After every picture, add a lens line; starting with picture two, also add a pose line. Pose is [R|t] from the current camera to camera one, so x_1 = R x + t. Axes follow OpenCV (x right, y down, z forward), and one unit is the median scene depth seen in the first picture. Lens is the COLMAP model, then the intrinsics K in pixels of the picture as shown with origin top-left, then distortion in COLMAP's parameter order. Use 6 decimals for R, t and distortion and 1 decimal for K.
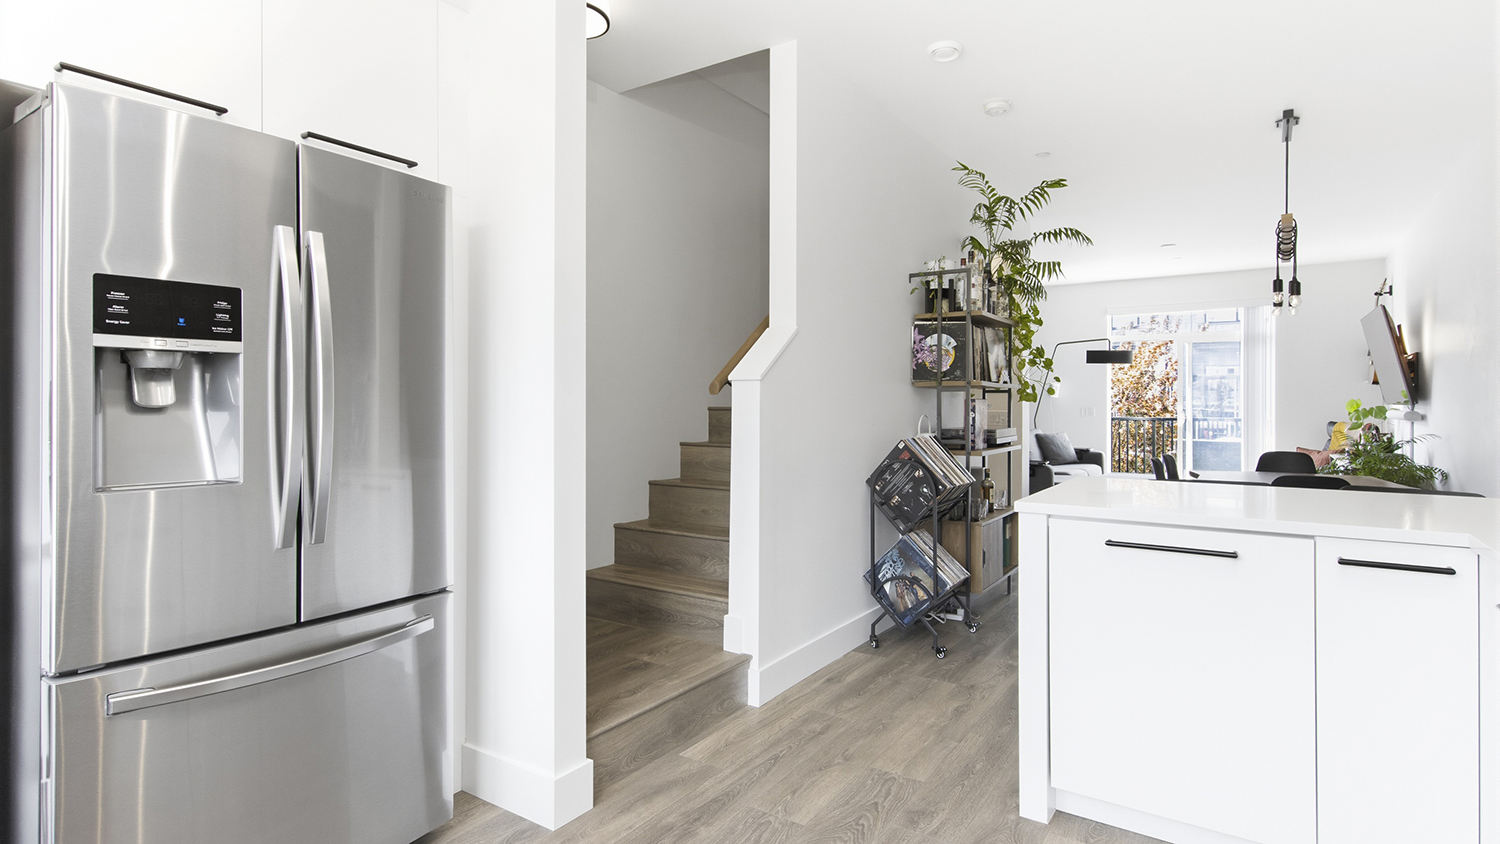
lens RADIAL K [[791.3, 0, 741.9], [0, 791.3, 412.8], [0, 0, 1]] dist [0.000160, -0.000726]
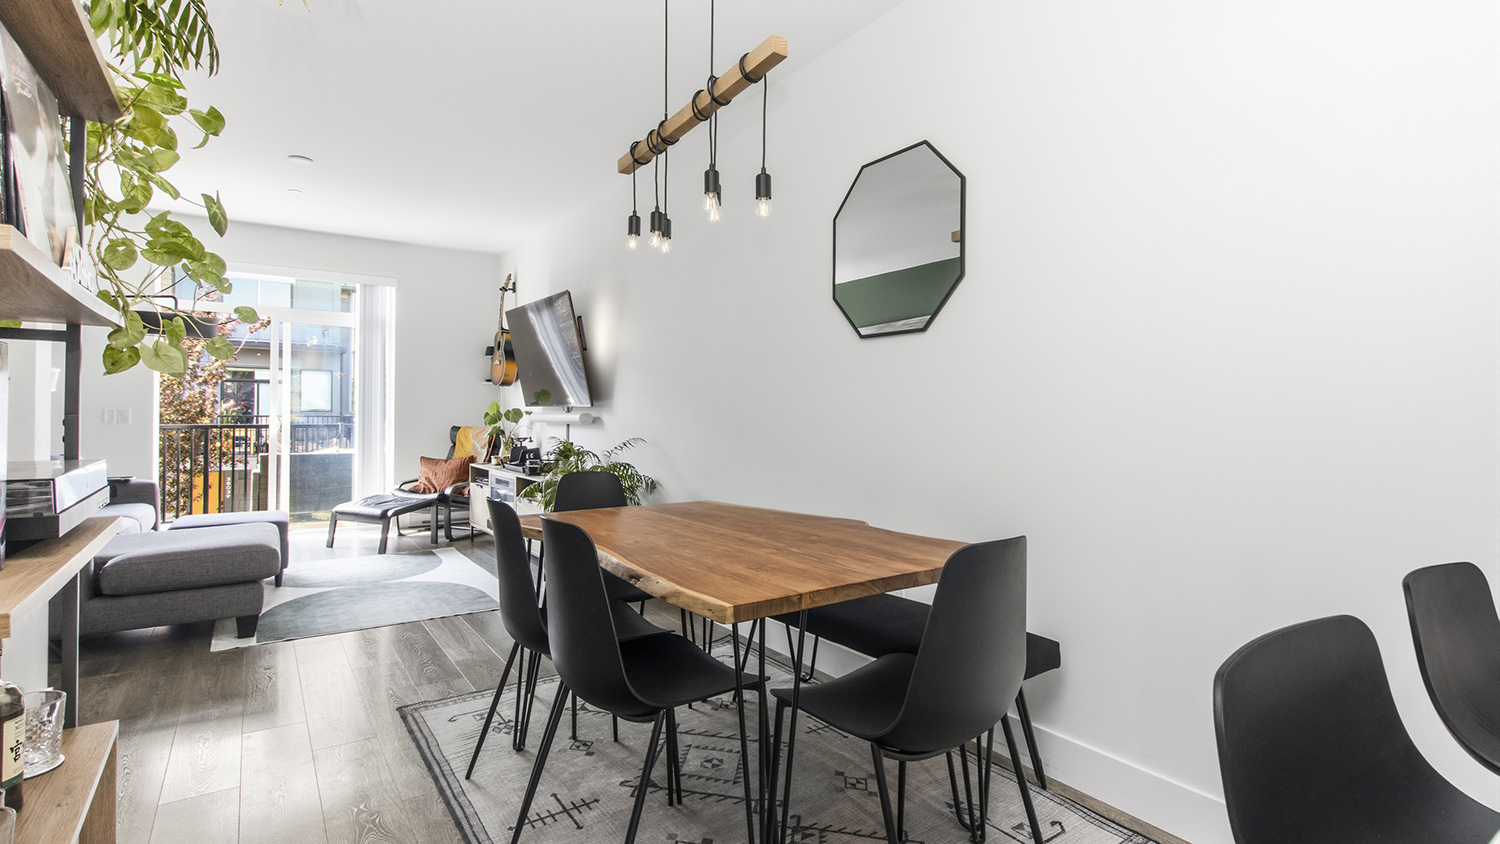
lens RADIAL K [[729.9, 0, 751.4], [0, 729.9, 411.6], [0, 0, 1]] dist [0.012010, -0.003214]
pose [[0.374006, 0.002398, 0.927423, 0.113409], [0.006562, 0.999965, -0.005232, 0.001297], [-0.927403, 0.008043, 0.373977, 0.414808]]
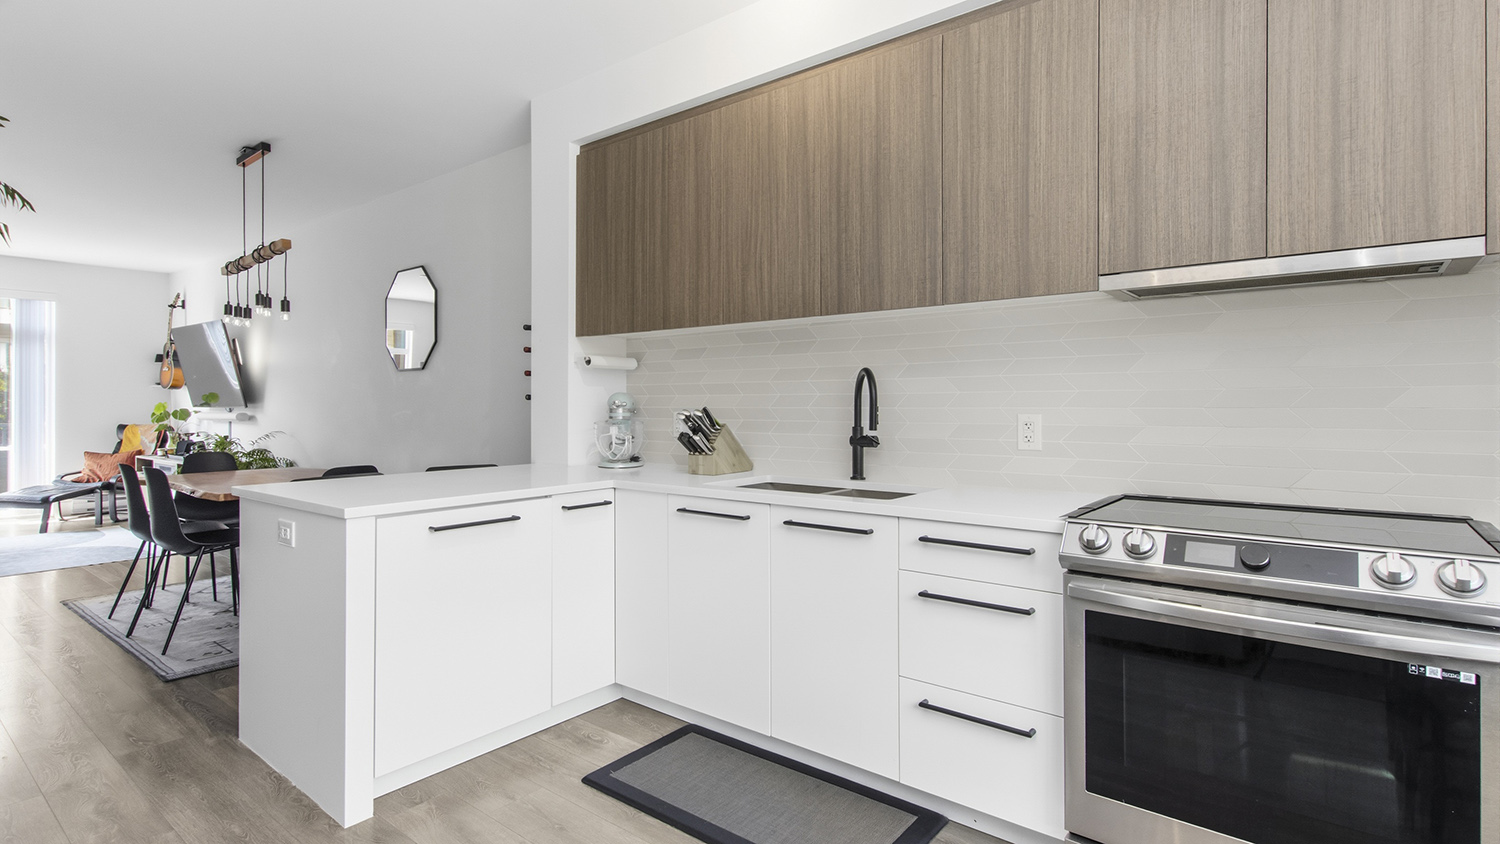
lens RADIAL K [[729.9, 0, 759.9], [0, 729.9, 403.1], [0, 0, 1]] dist [0.012010, -0.003214]
pose [[0.068864, 0.002836, 0.997622, -0.156532], [0.012213, 0.999919, -0.003686, -0.002646], [-0.997551, 0.012437, 0.068824, 0.124430]]
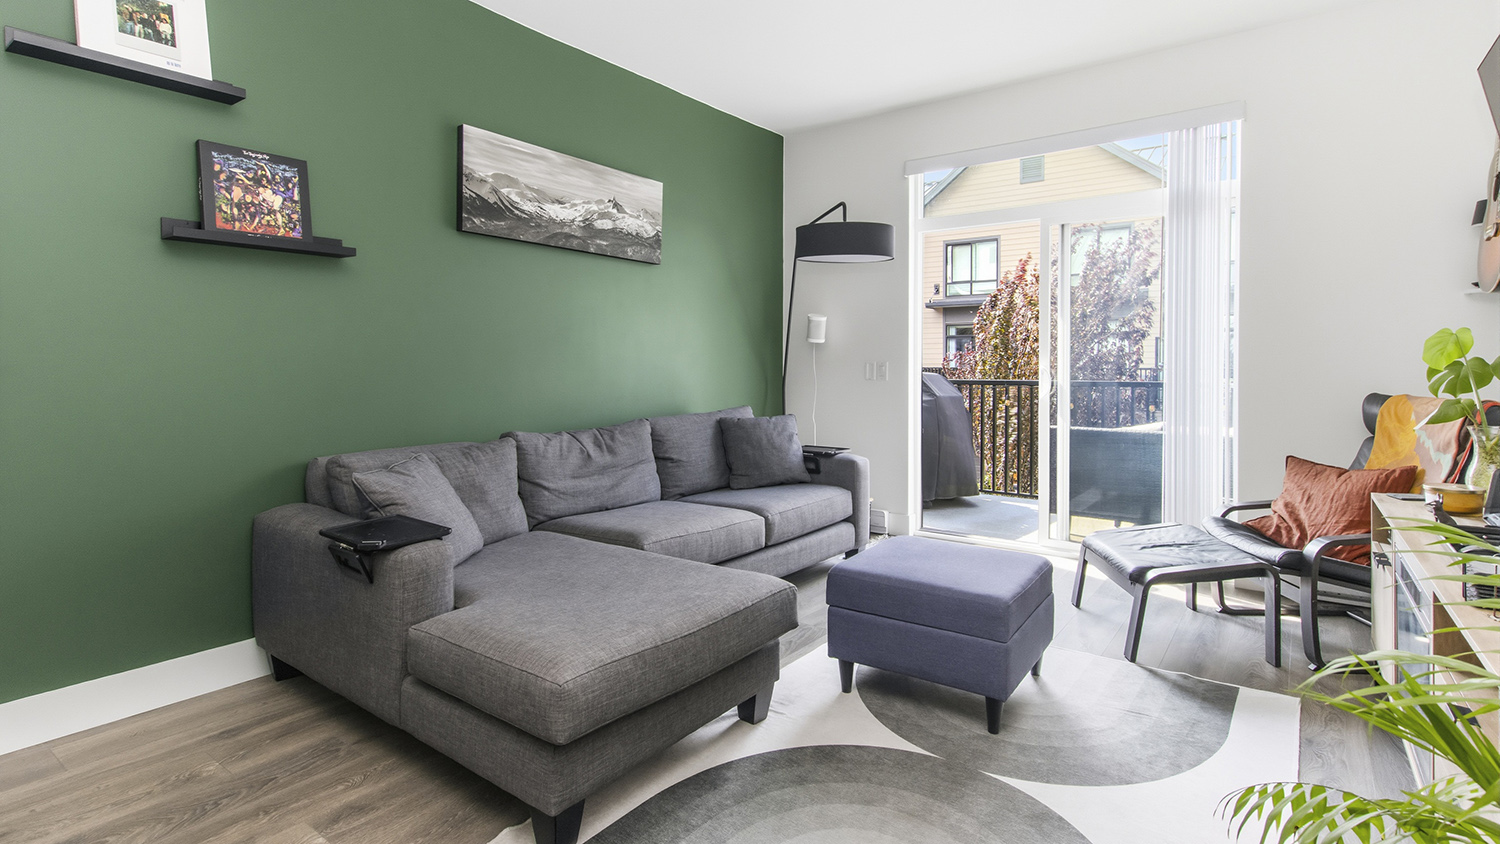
lens RADIAL K [[729.9, 0, 768.7], [0, 729.9, 377.7], [0, 0, 1]] dist [0.012010, -0.003214]
pose [[0.998434, -0.007152, -0.055482, 0.504763], [0.007851, 0.999892, 0.012396, -0.003434], [0.055387, -0.012812, 0.998383, 0.673409]]
